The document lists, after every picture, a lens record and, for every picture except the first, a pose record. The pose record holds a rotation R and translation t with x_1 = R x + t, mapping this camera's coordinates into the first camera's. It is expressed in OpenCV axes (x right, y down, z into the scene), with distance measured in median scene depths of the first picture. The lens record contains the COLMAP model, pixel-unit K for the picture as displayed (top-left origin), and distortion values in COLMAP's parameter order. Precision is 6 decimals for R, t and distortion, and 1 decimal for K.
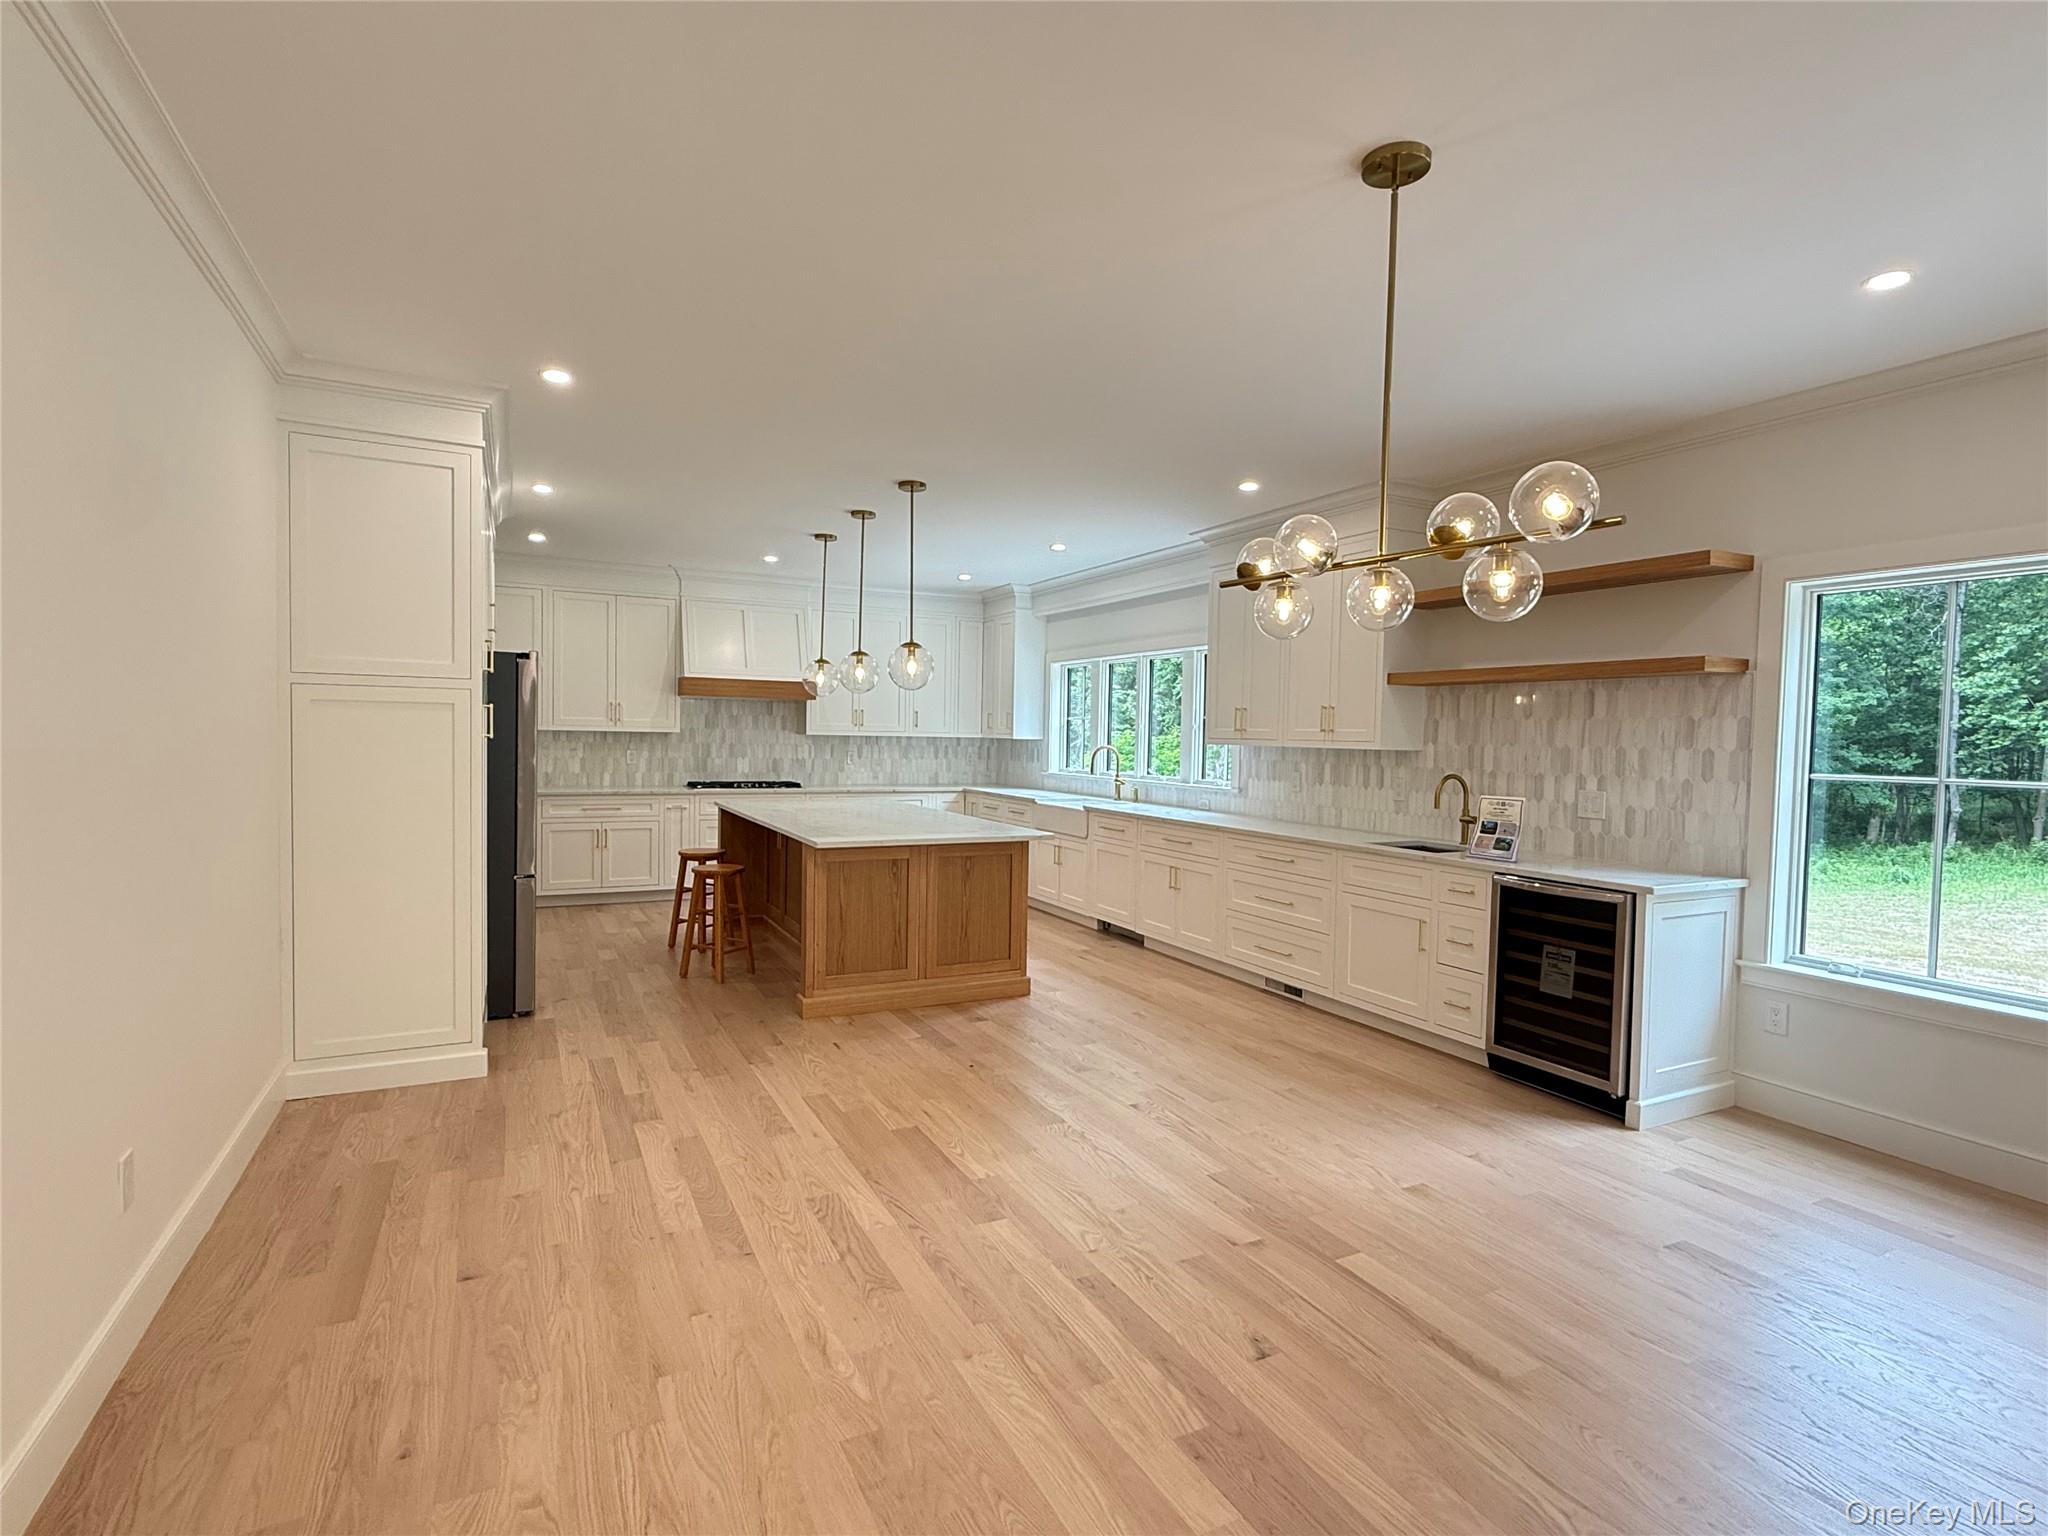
lens RADIAL K [[999.3, 0, 1024.0], [0, 999.3, 768.0], [0, 0, 1]] dist [0.003705, 0.000094]
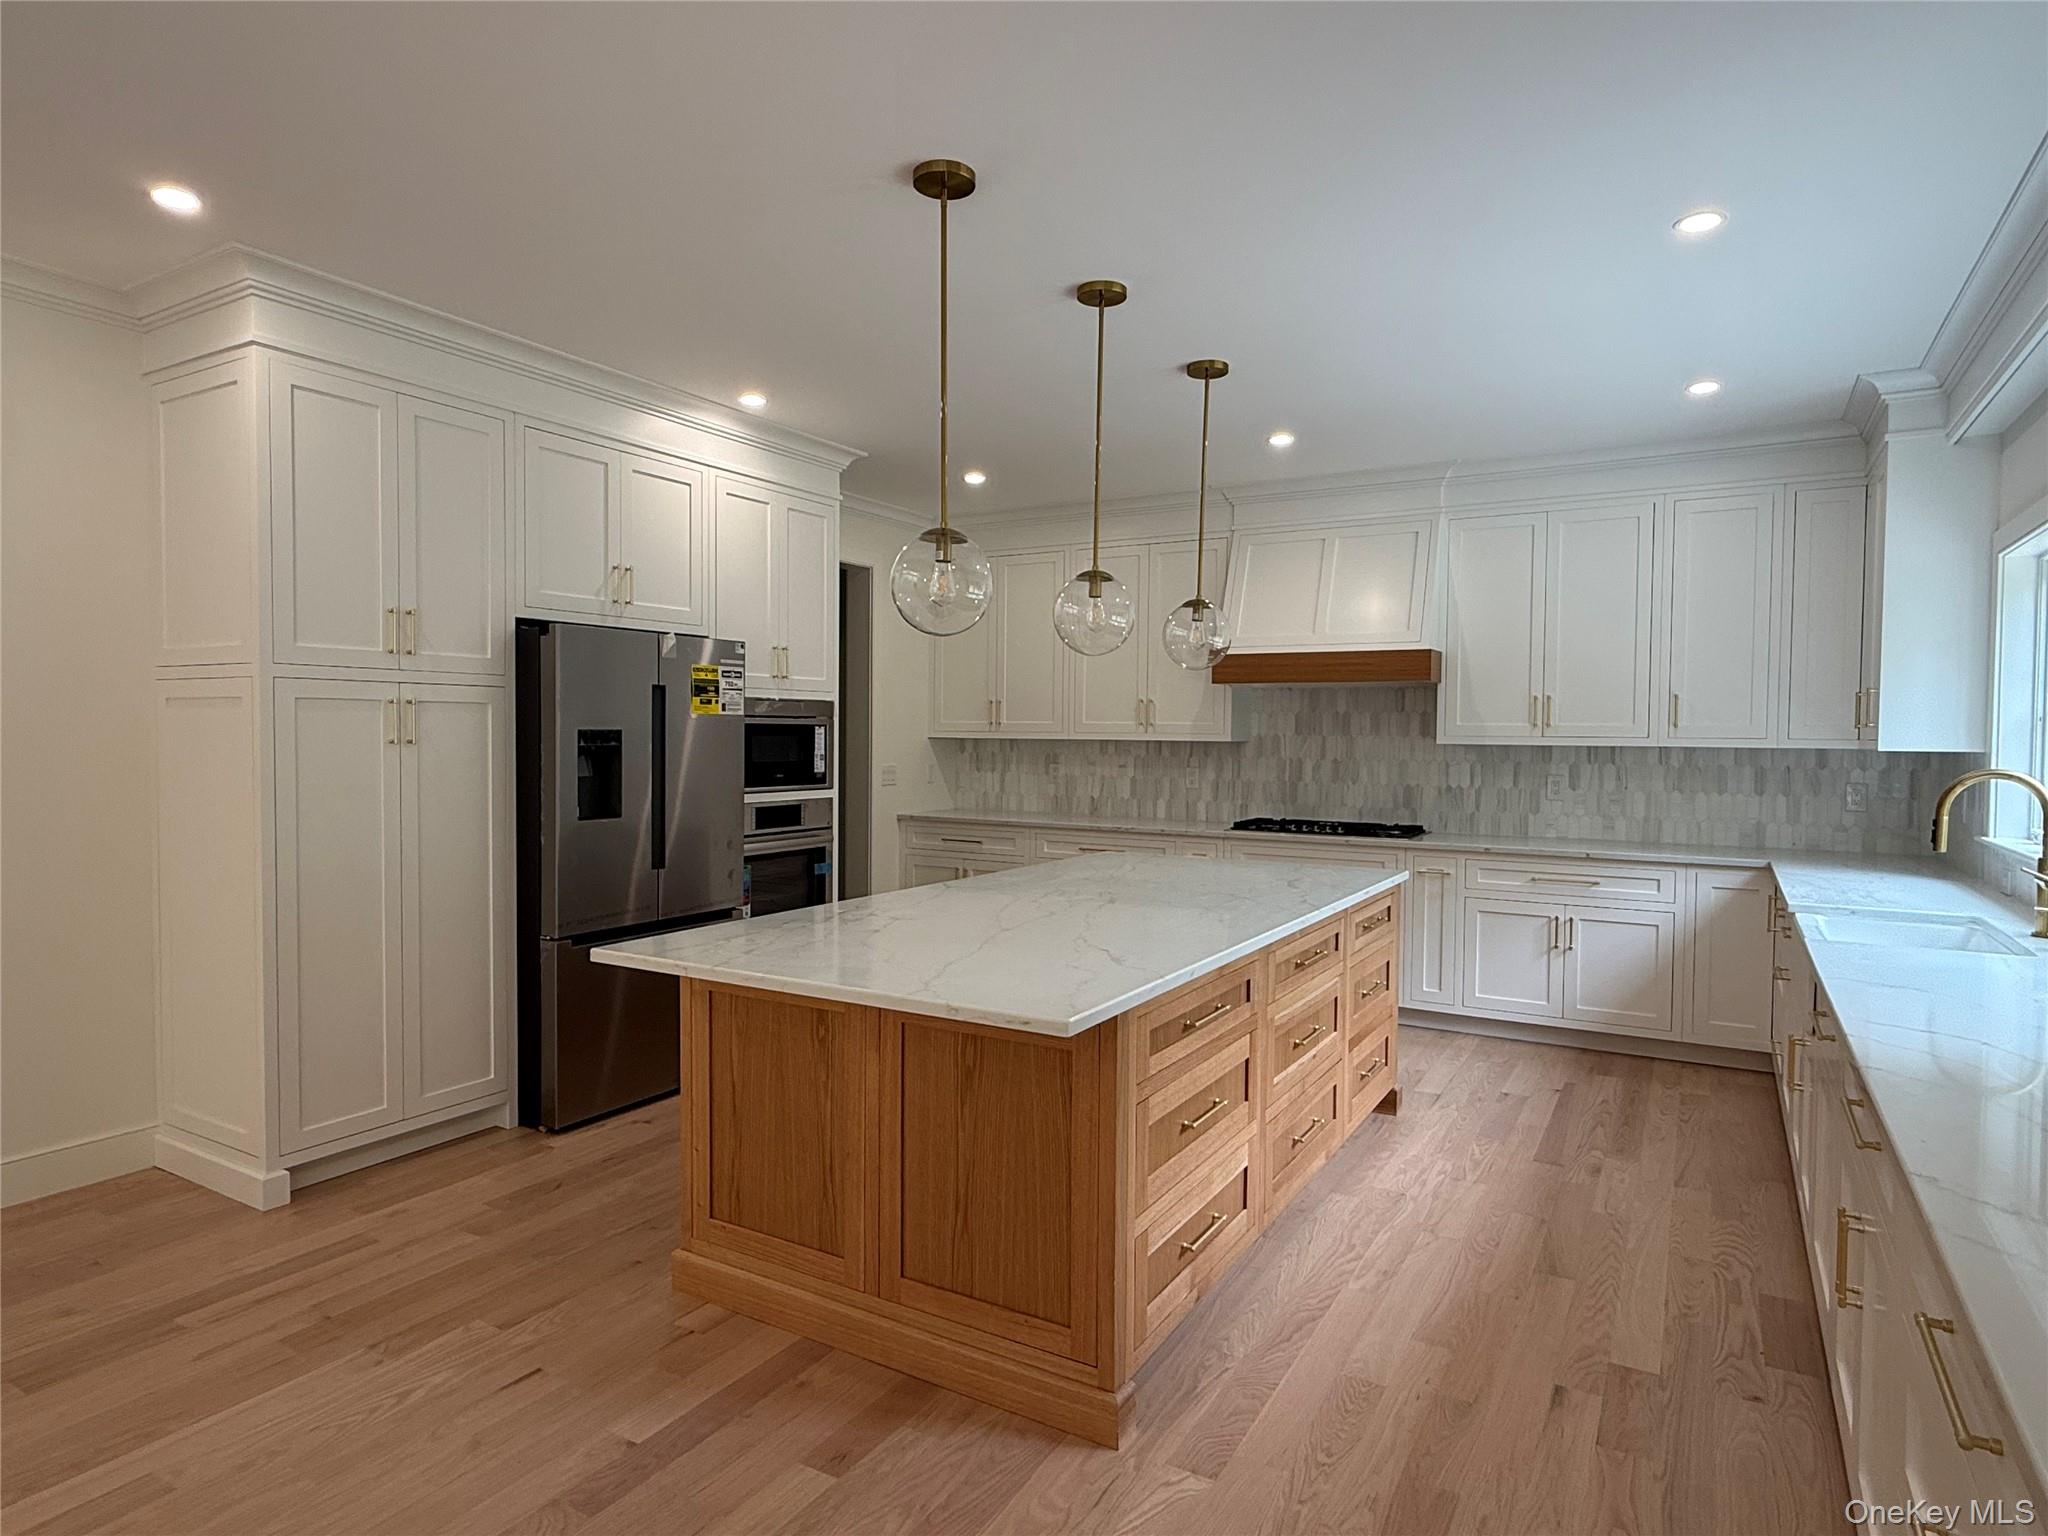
lens RADIAL K [[1164.1, 0, 1024.0], [0, 1164.1, 768.0], [0, 0, 1]] dist [0.000188, 0.000526]
pose [[0.537759, 0.011592, -0.843019, 0.268357], [-0.027924, 0.999602, -0.004068, -0.014056], [0.842636, 0.025728, 0.537868, 0.579575]]
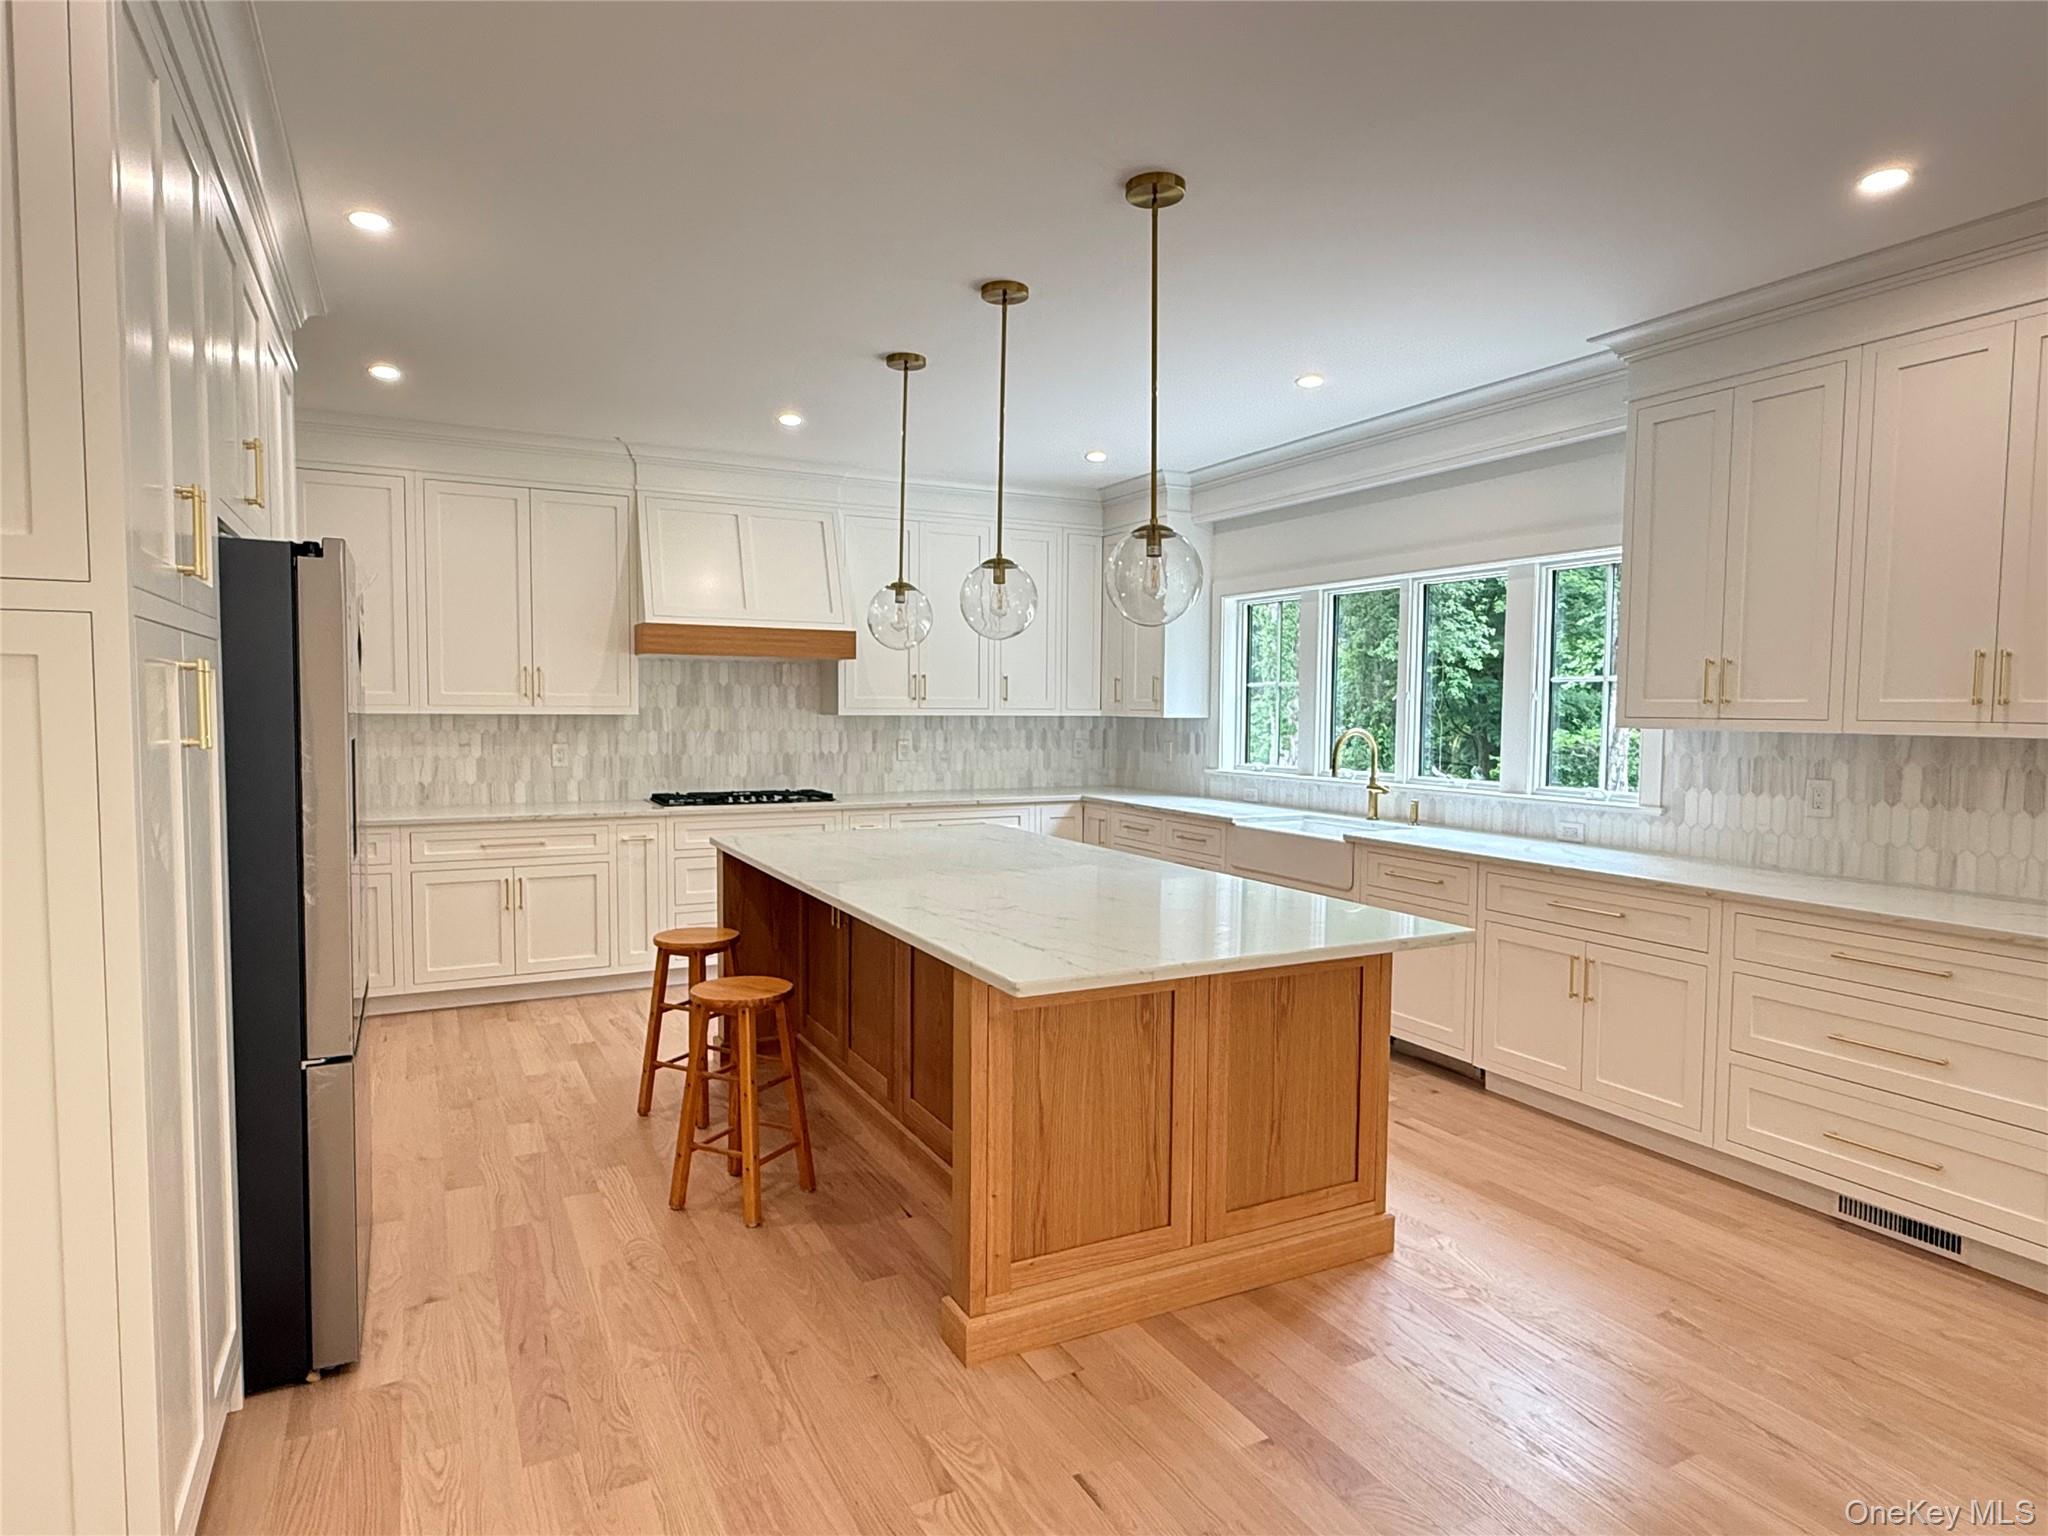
lens RADIAL K [[1164.1, 0, 1024.0], [0, 1164.1, 768.0], [0, 0, 1]] dist [0.000188, 0.000526]
pose [[0.999894, -0.011891, 0.008411, -0.138586], [0.011720, 0.999730, 0.020044, -0.017467], [-0.008647, -0.019943, 0.999764, 0.343893]]
